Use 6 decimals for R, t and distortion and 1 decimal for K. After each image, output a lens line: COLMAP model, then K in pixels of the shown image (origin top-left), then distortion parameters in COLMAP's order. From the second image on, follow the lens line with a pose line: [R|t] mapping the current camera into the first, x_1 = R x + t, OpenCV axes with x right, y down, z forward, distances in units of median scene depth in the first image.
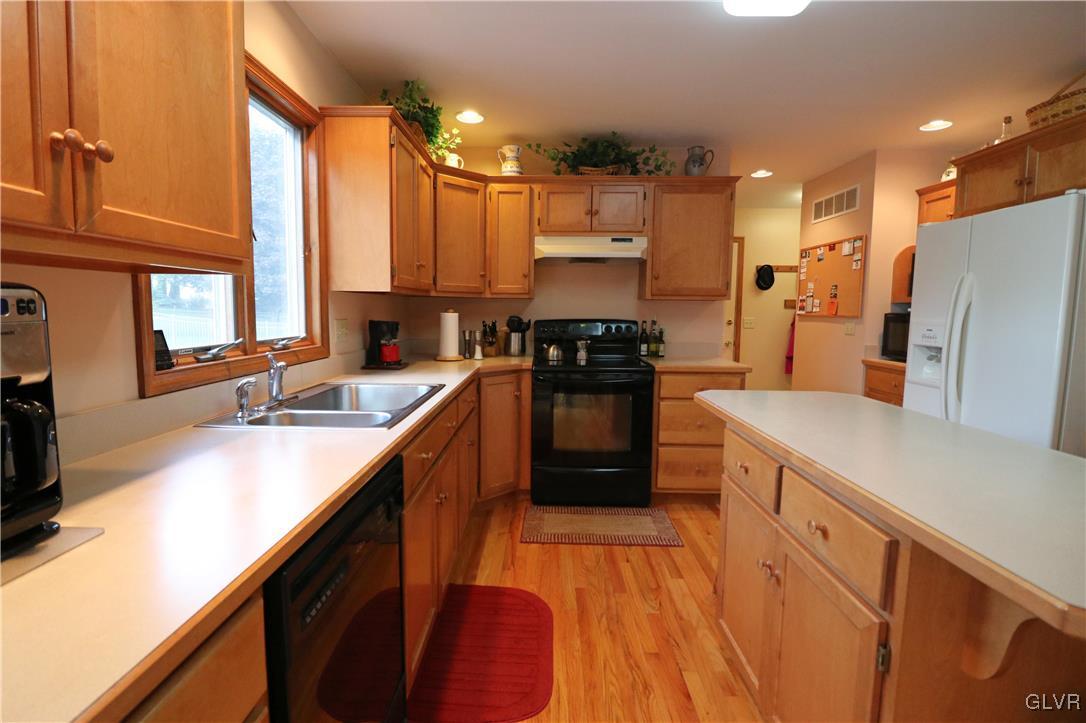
lens RADIAL K [[496.5, 0, 535.2], [0, 496.5, 355.4], [0, 0, 1]] dist [-0.009962, -0.001598]
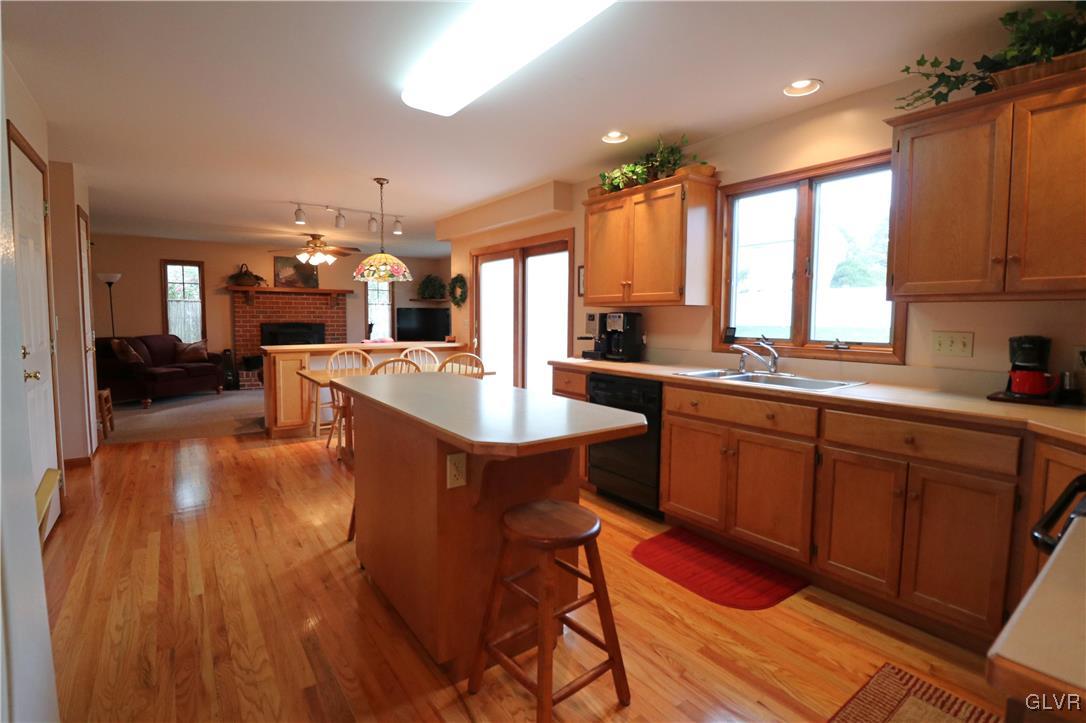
lens RADIAL K [[496.5, 0, 537.8], [0, 496.5, 355.6], [0, 0, 1]] dist [-0.009962, -0.001598]
pose [[-0.787472, 0.039257, -0.615099, 0.603022], [-0.067450, 0.986487, 0.149313, -0.086698], [0.612649, 0.159068, -0.774182, 0.945204]]
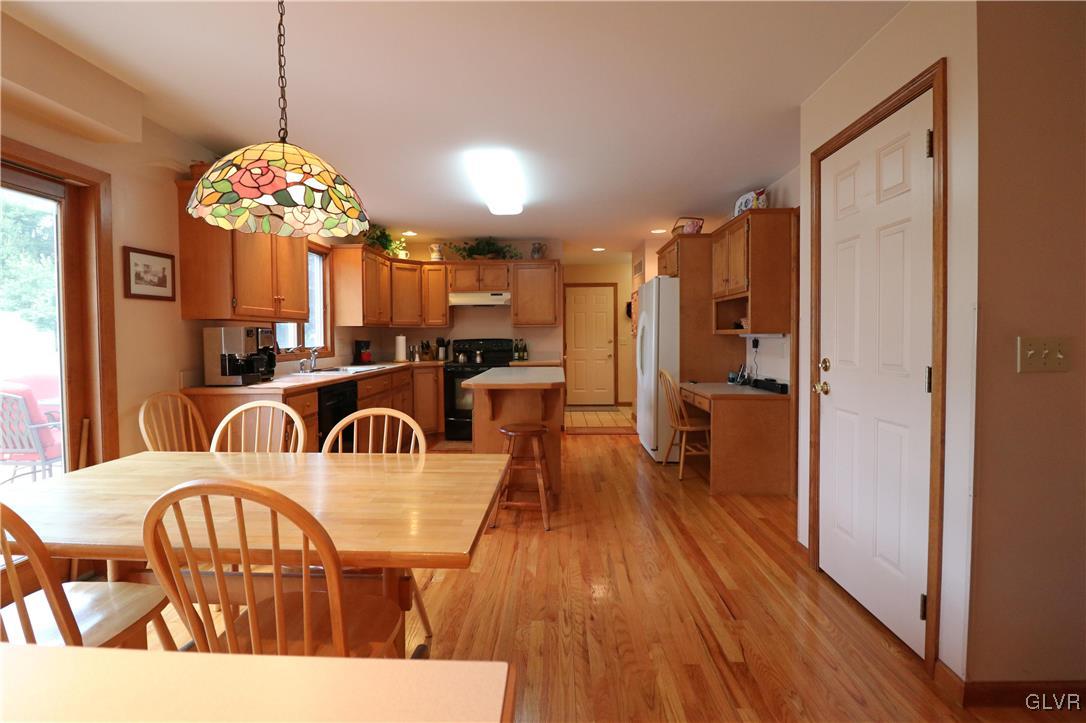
lens RADIAL K [[496.5, 0, 538.9], [0, 496.5, 354.3], [0, 0, 1]] dist [-0.009962, -0.001598]
pose [[0.999798, -0.015960, -0.012204, 0.349335], [0.015252, 0.998310, -0.056075, 0.088985], [0.013078, 0.055877, 0.998352, -0.797665]]
